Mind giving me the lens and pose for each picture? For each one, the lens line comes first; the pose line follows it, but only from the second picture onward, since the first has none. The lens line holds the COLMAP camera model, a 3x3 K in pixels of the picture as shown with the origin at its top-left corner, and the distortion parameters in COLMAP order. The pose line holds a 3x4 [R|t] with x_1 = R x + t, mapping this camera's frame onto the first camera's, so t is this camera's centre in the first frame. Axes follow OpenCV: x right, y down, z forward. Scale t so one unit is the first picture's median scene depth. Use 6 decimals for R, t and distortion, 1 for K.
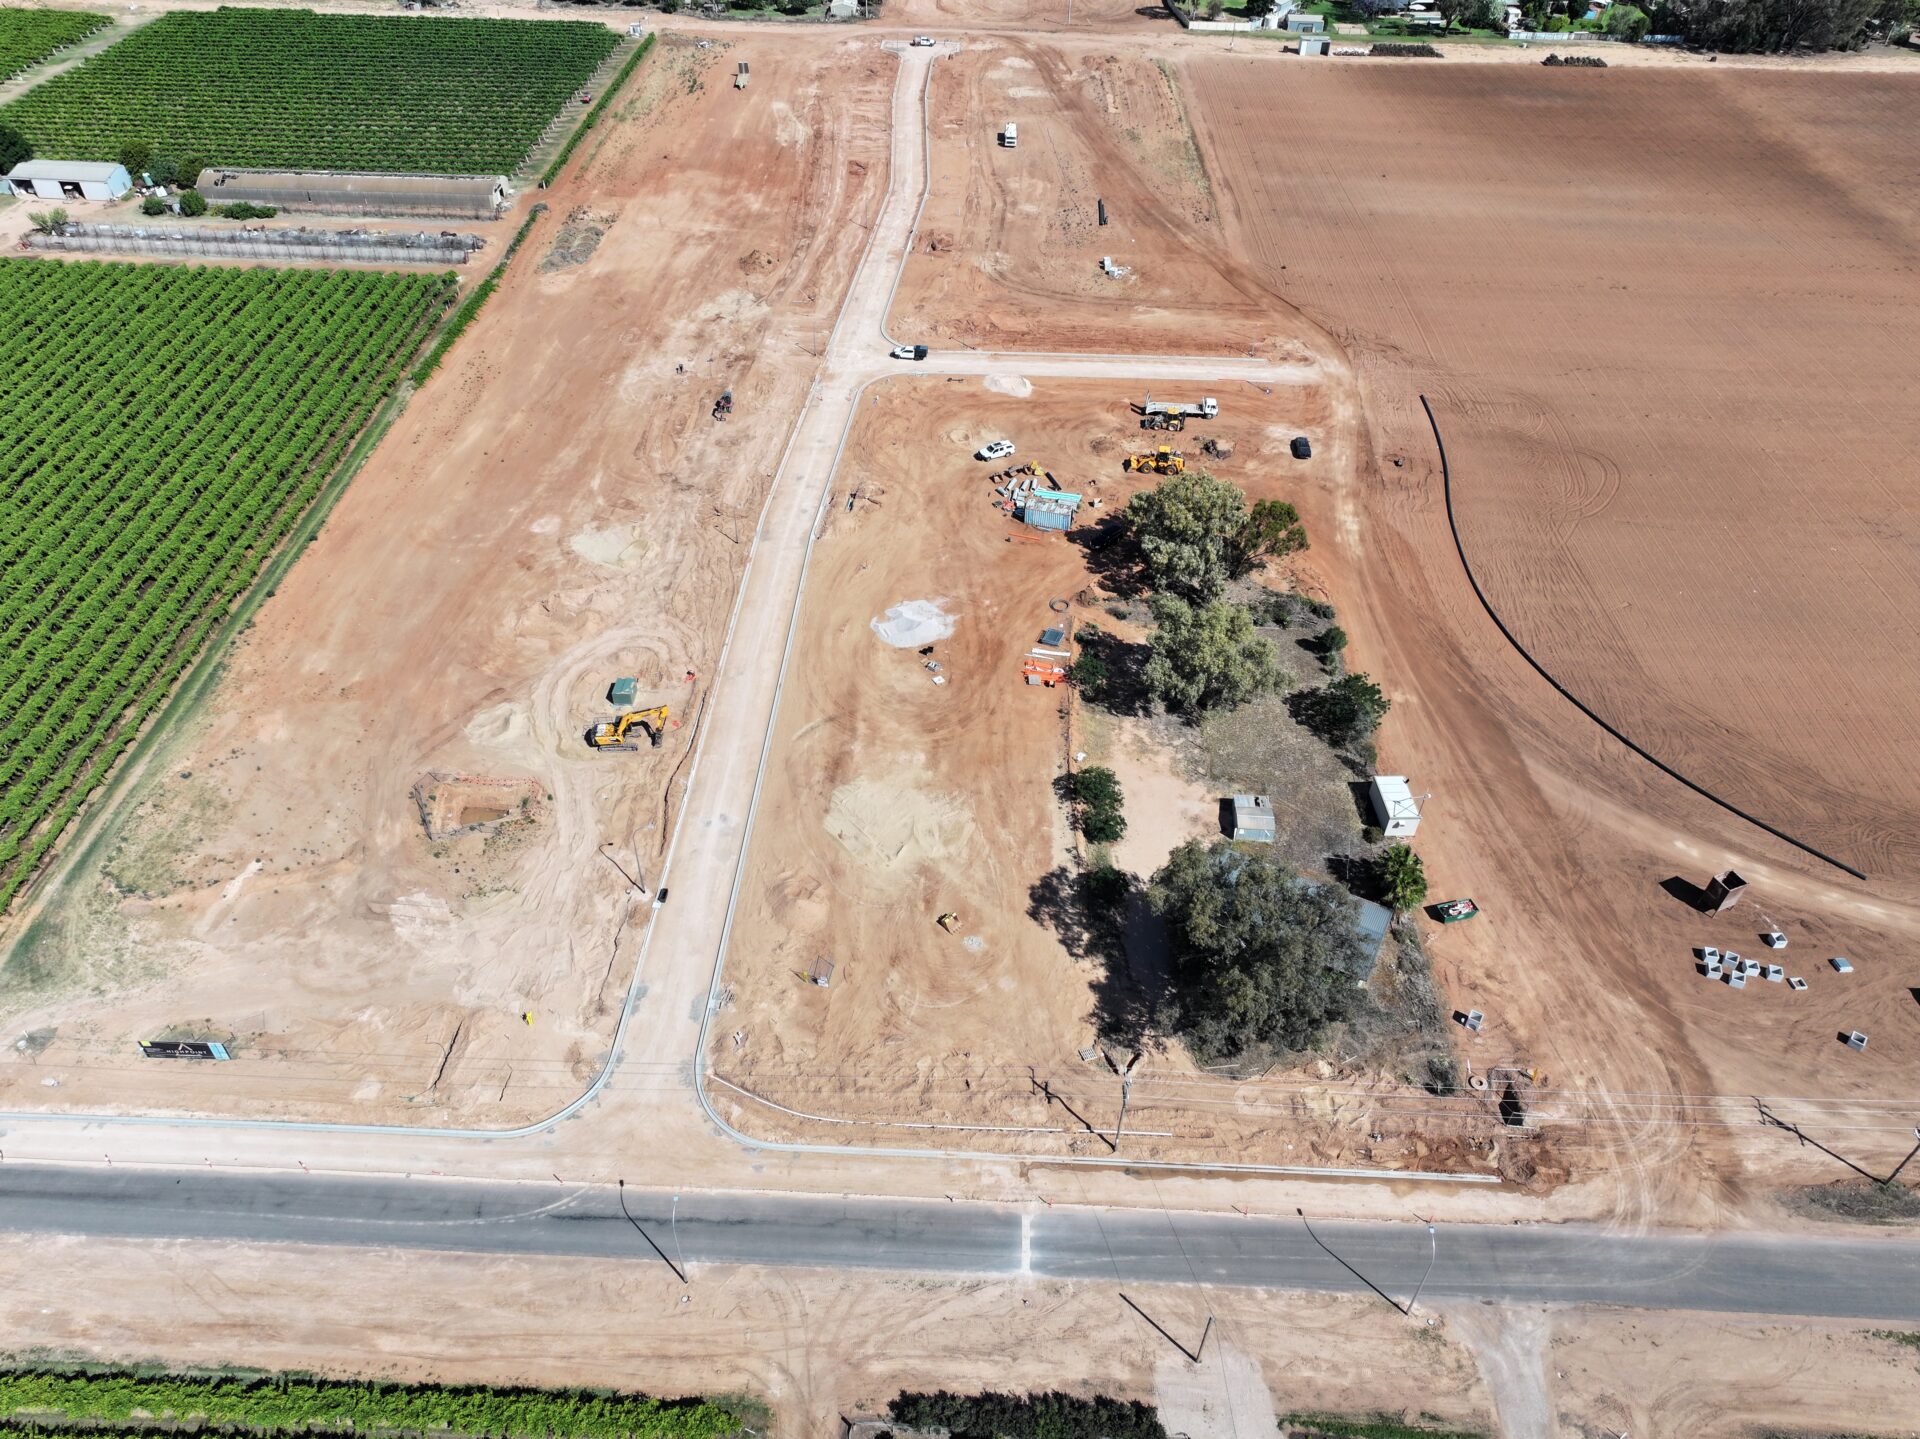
lens RADIAL K [[1331.7, 0, 961.4], [0, 1331.7, 717.6], [0, 0, 1]] dist [0.007631, 0.007204]
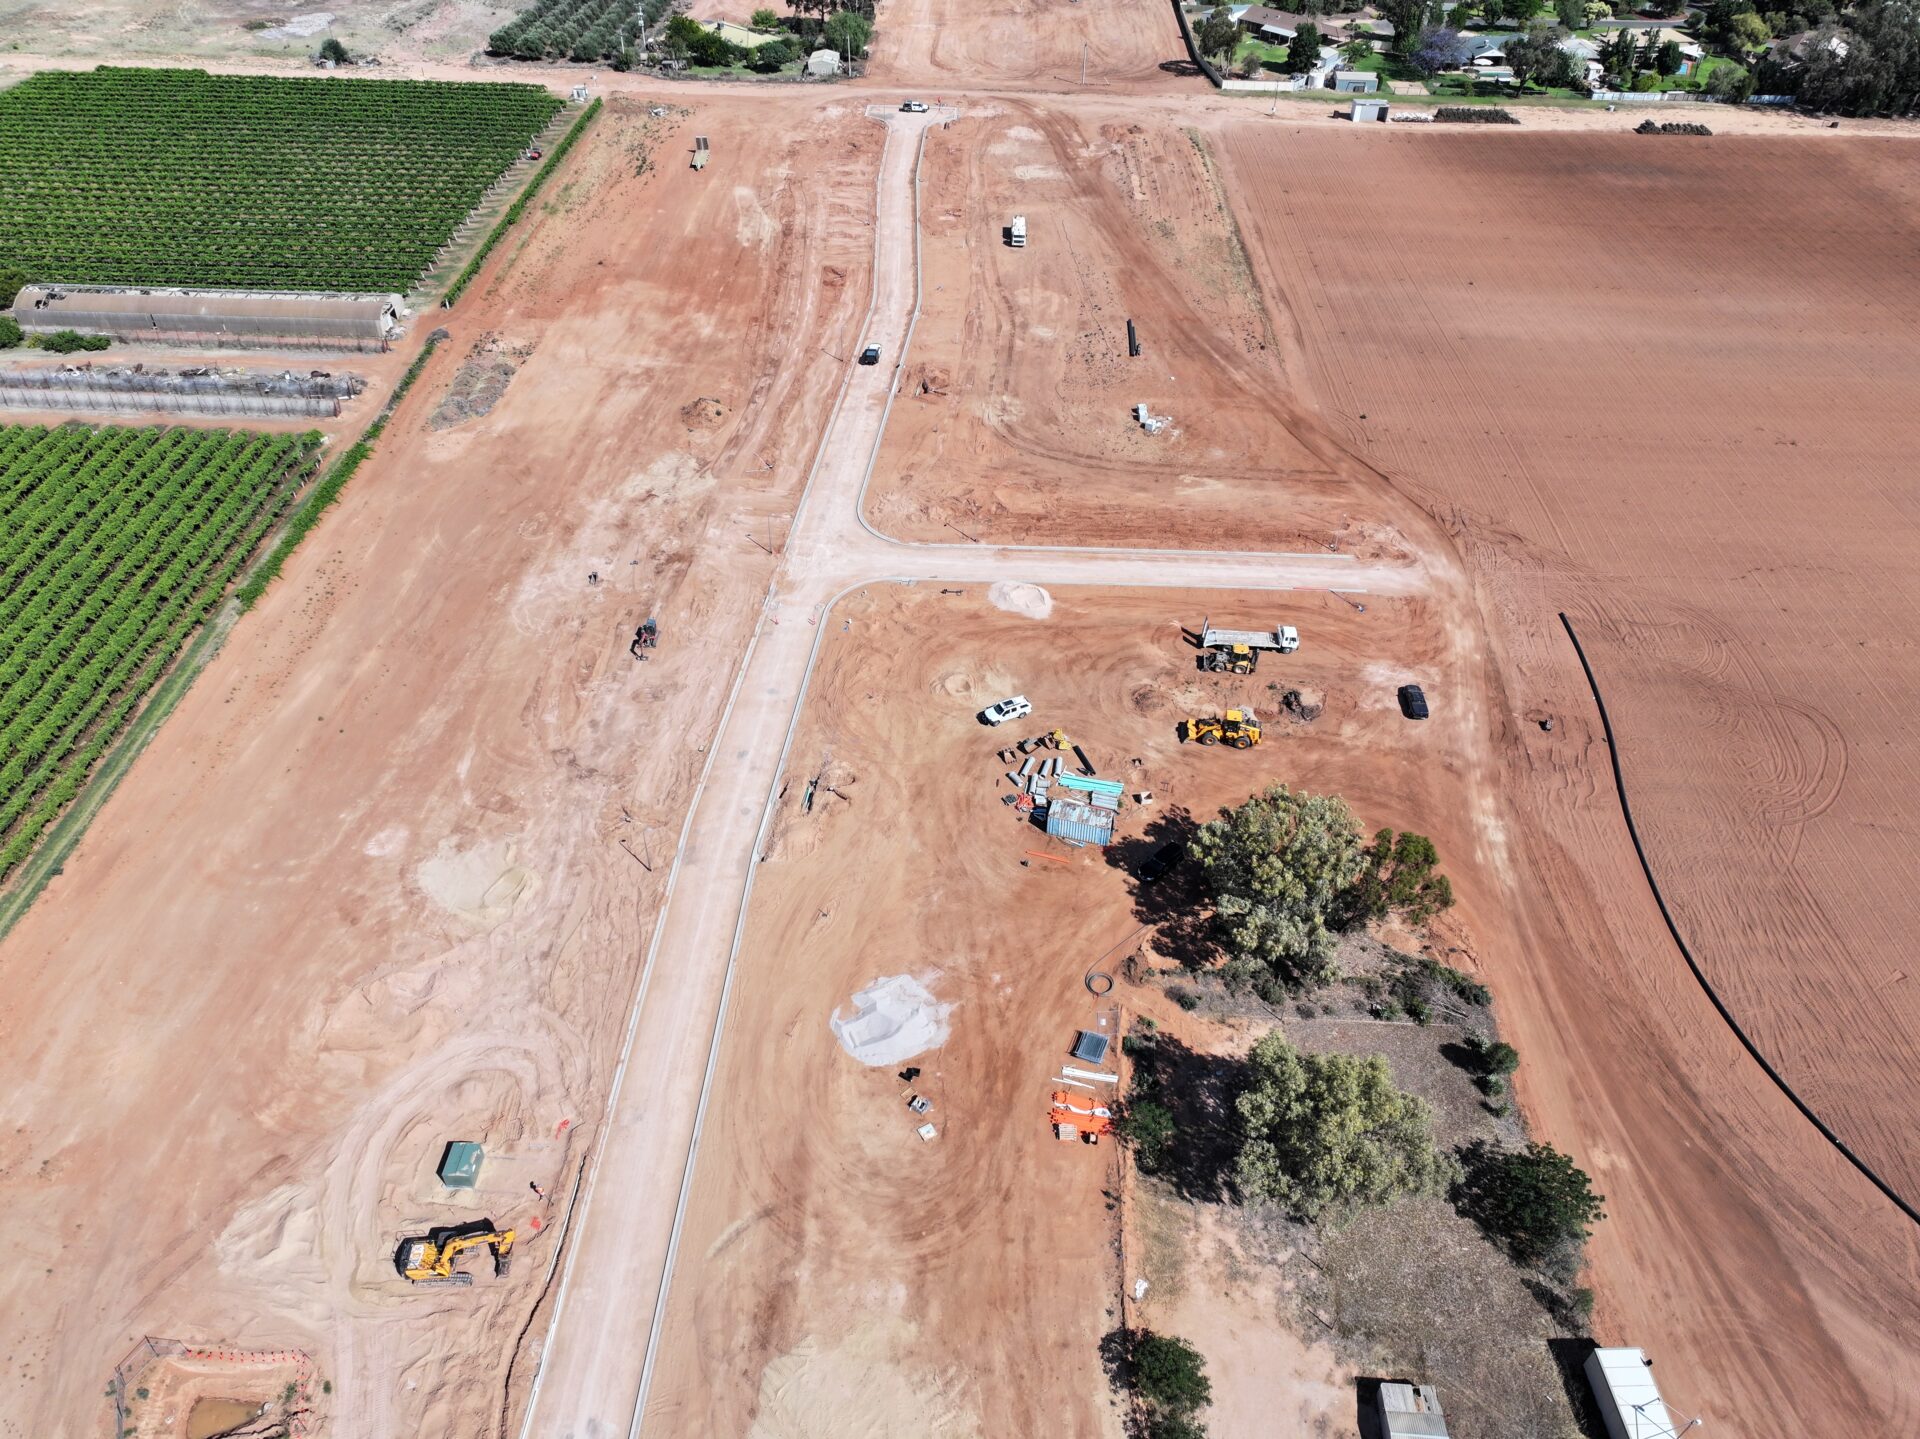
lens RADIAL K [[1331.7, 0, 961.3], [0, 1331.7, 721.9], [0, 0, 1]] dist [0.007631, 0.007204]
pose [[0.999998, -0.001793, 0.000378, 0.000371], [0.001794, 0.999992, -0.003508, -0.182112], [-0.000372, 0.003509, 0.999994, 0.241513]]
